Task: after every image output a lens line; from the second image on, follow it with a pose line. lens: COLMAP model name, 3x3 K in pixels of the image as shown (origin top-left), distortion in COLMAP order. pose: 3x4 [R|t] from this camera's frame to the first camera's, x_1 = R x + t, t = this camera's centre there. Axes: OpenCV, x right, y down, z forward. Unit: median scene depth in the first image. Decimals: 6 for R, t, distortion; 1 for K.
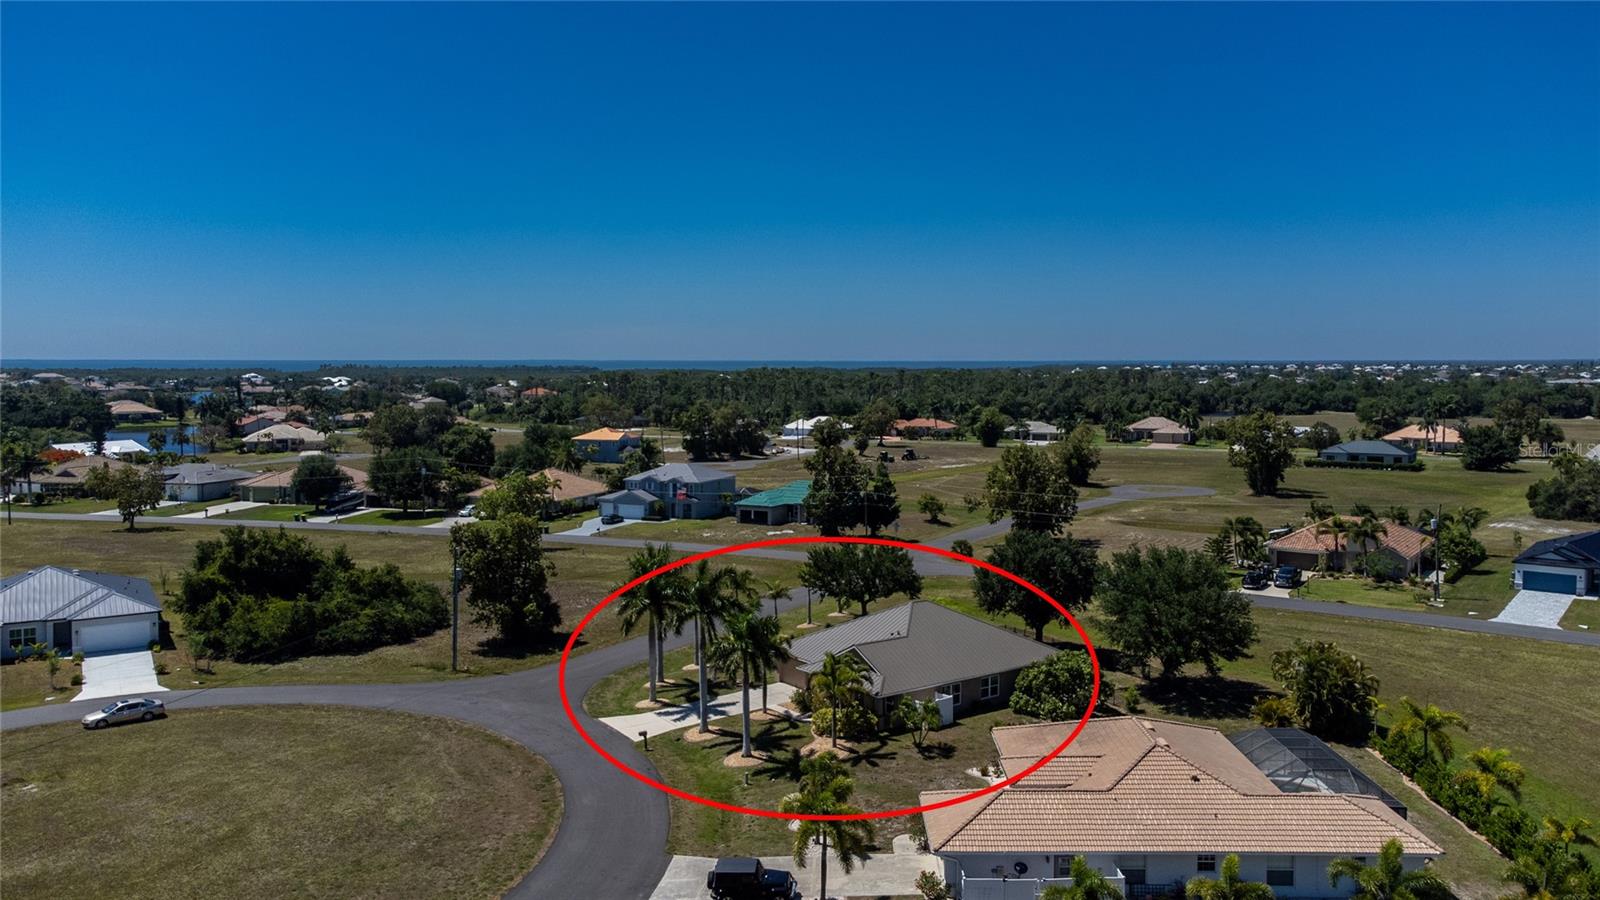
lens RADIAL K [[1239.7, 0, 832.6], [0, 1239.7, 447.5], [0, 0, 1]] dist [0.015110, 0.069836]
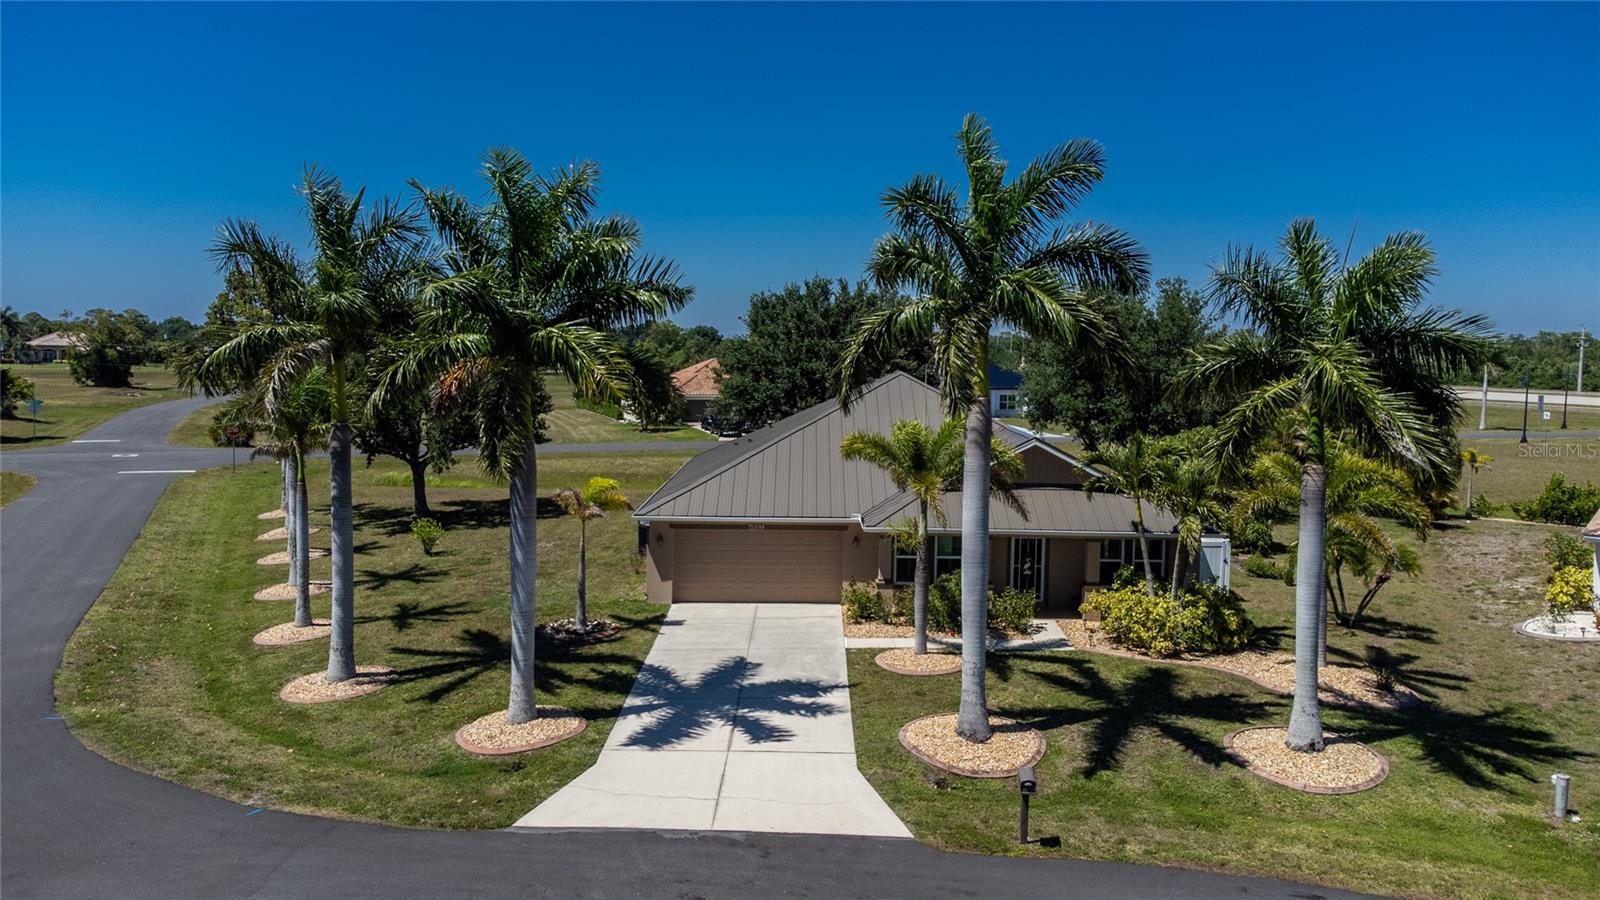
lens RADIAL K [[1221.5, 0, 824.7], [0, 1221.5, 452.1], [0, 0, 1]] dist [0.010532, 0.069690]
pose [[0.583657, -0.061316, 0.809682, -0.170674], [0.043579, 0.998073, 0.044168, 0.073885], [-0.810830, 0.009506, 0.585204, 0.423827]]
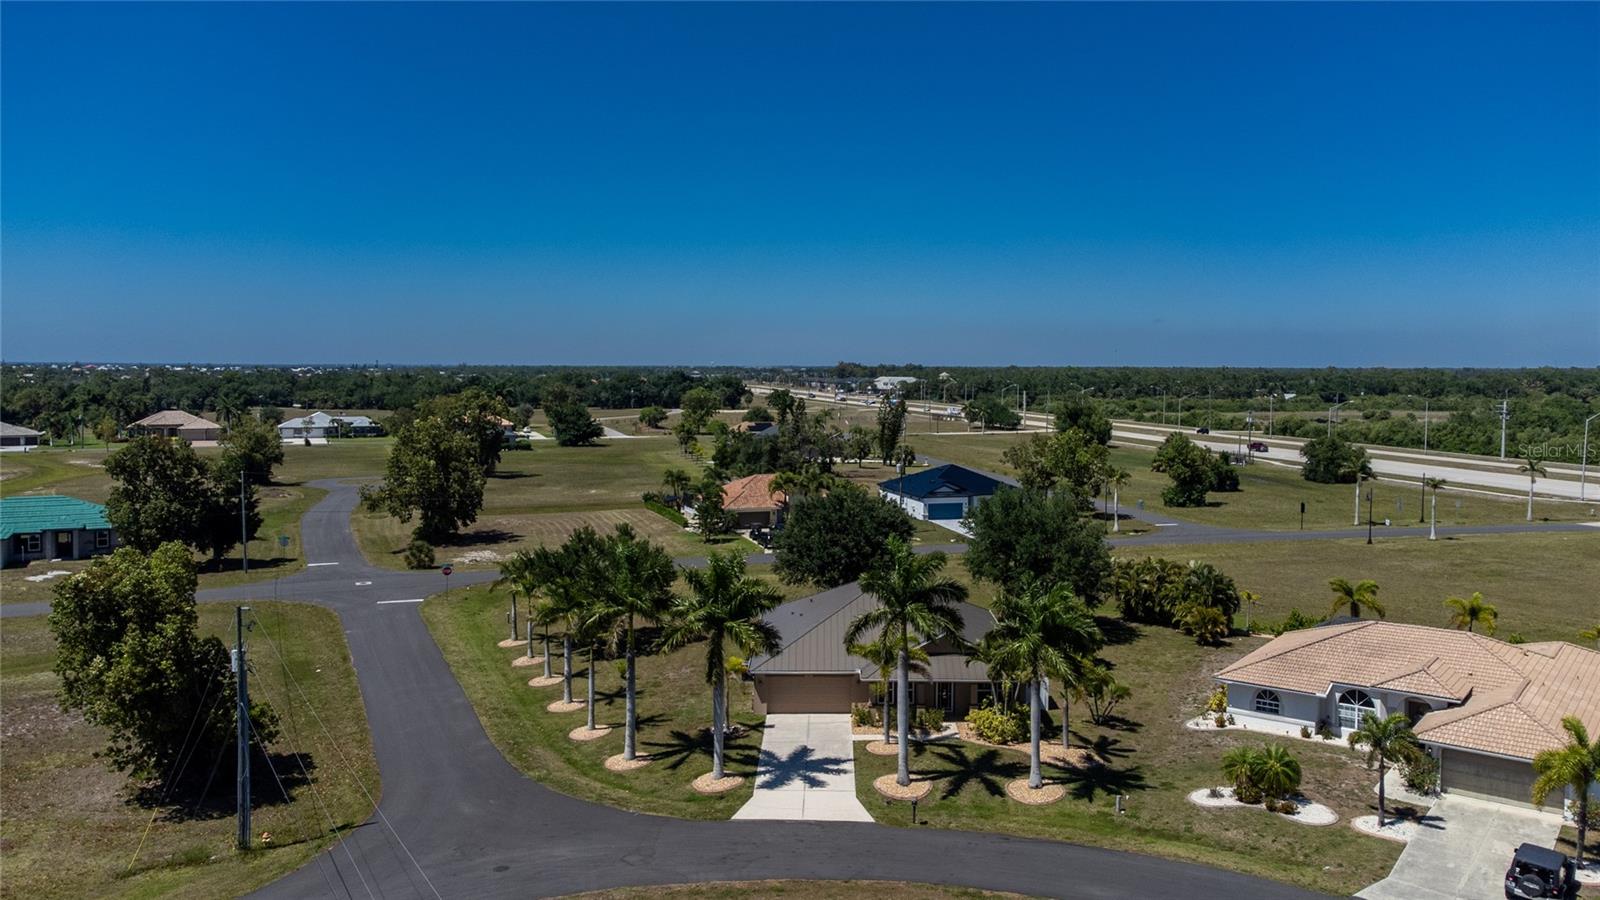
lens RADIAL K [[1239.7, 0, 832.6], [0, 1239.7, 447.5], [0, 0, 1]] dist [0.015110, 0.069836]
pose [[0.591265, -0.051974, 0.804801, -0.335703], [0.055240, 0.998188, 0.023880, 0.010163], [-0.804583, 0.030337, 0.593064, 0.299531]]
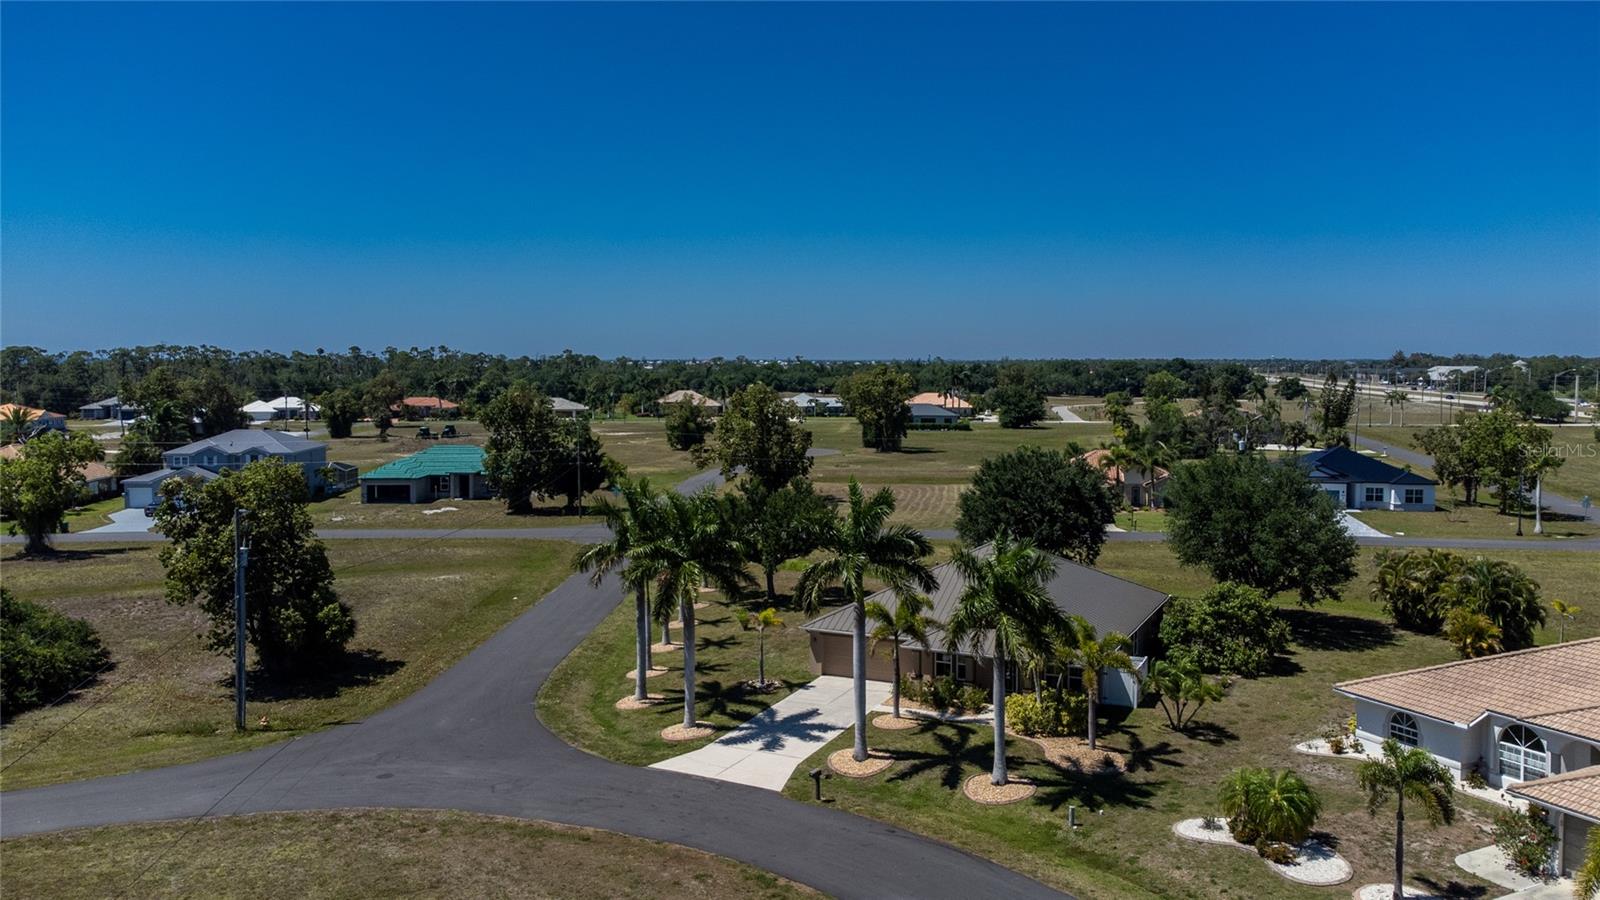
lens RADIAL K [[1239.7, 0, 832.6], [0, 1239.7, 447.5], [0, 0, 1]] dist [0.015110, 0.069836]
pose [[0.879743, -0.033116, 0.474294, -0.198184], [0.033568, 0.999408, 0.007517, 0.034317], [-0.474263, 0.009308, 0.880334, 0.227273]]
